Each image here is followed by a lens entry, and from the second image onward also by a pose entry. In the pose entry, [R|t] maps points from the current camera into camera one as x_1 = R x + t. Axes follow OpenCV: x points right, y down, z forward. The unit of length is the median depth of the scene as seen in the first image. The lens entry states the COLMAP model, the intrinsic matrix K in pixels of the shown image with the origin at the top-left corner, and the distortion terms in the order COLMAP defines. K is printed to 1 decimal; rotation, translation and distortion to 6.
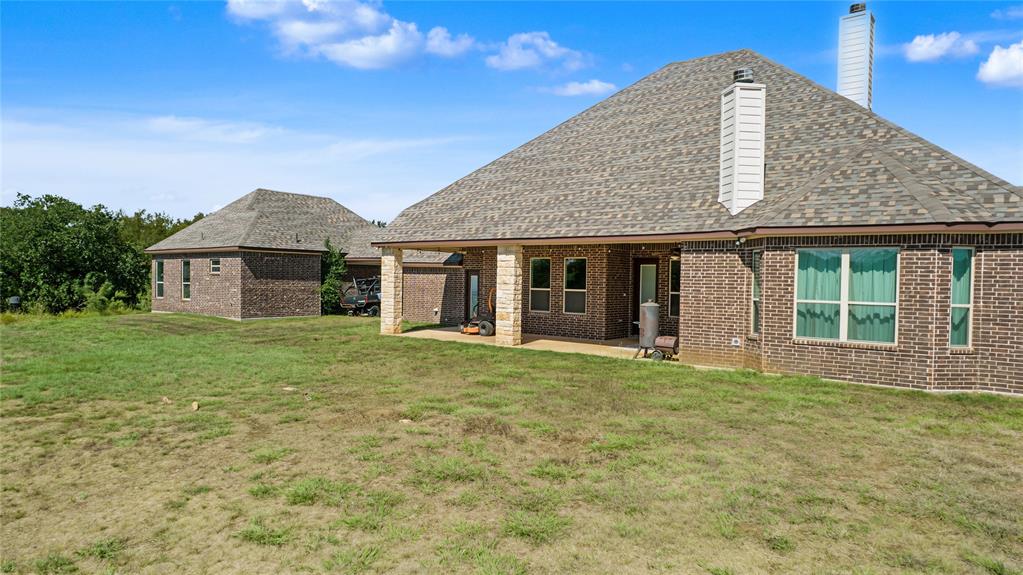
lens RADIAL K [[647.5, 0, 511.5], [0, 647.5, 287.5], [0, 0, 1]] dist [-0.006562, -0.002169]
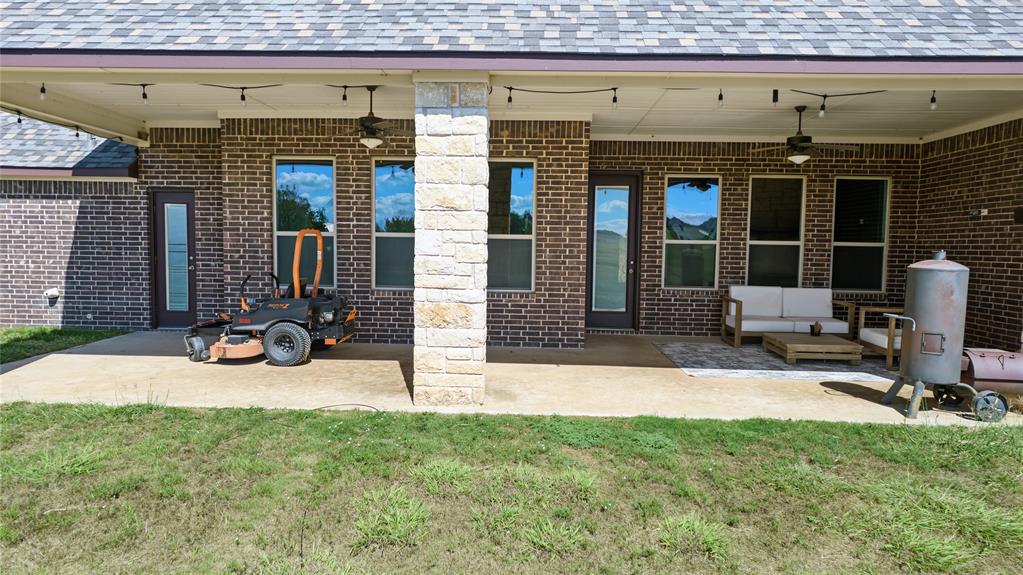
lens RADIAL K [[647.5, 0, 511.5], [0, 647.5, 287.5], [0, 0, 1]] dist [-0.006562, -0.002169]
pose [[0.802580, -0.036510, 0.595426, -0.141635], [0.002333, 0.998310, 0.058070, 0.011437], [-0.596540, -0.045217, 0.801309, 0.603448]]
